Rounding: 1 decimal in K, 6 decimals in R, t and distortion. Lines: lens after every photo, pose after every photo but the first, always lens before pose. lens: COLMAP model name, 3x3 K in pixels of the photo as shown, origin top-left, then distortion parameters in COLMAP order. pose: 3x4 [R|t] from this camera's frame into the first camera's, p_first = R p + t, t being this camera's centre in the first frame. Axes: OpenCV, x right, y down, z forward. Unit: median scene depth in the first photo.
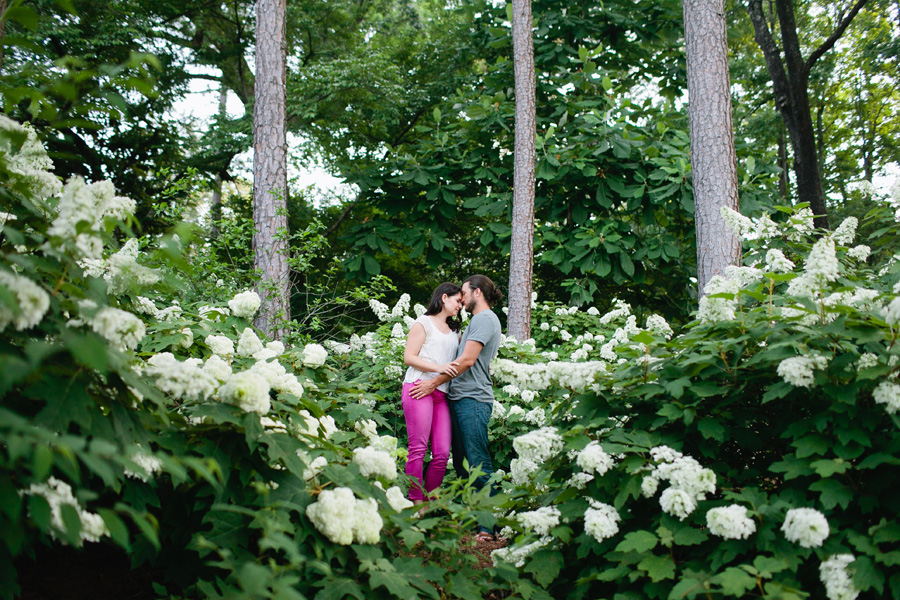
lens RADIAL K [[840.8, 0, 467.2], [0, 840.8, 300.3], [0, 0, 1]] dist [-0.085603, 0.070667]
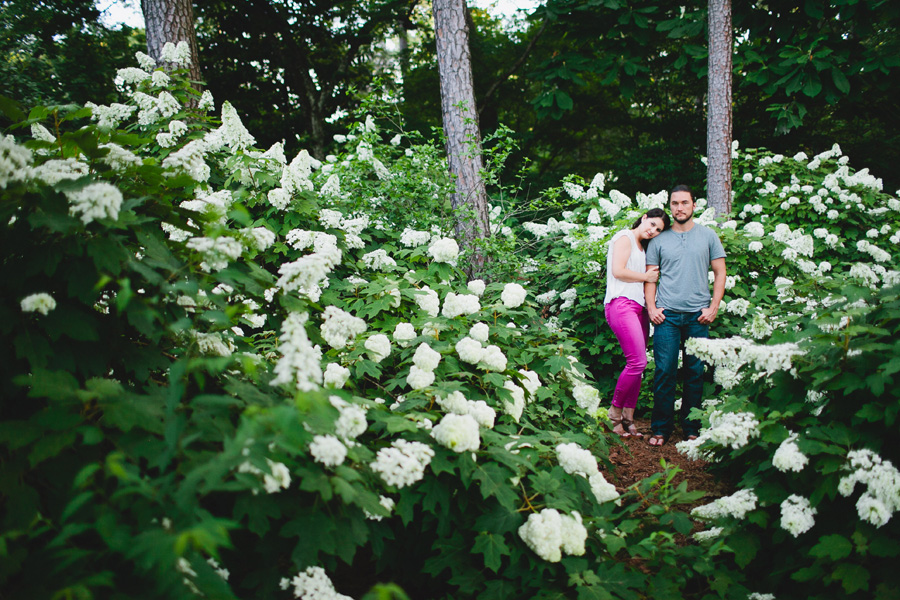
lens RADIAL K [[840.8, 0, 467.2], [0, 840.8, 300.3], [0, 0, 1]] dist [-0.085603, 0.070667]
pose [[0.969691, -0.038211, -0.241327, 0.018820], [0.094295, 0.969704, 0.225352, -0.239859], [0.225404, -0.241278, 0.943916, -0.003957]]
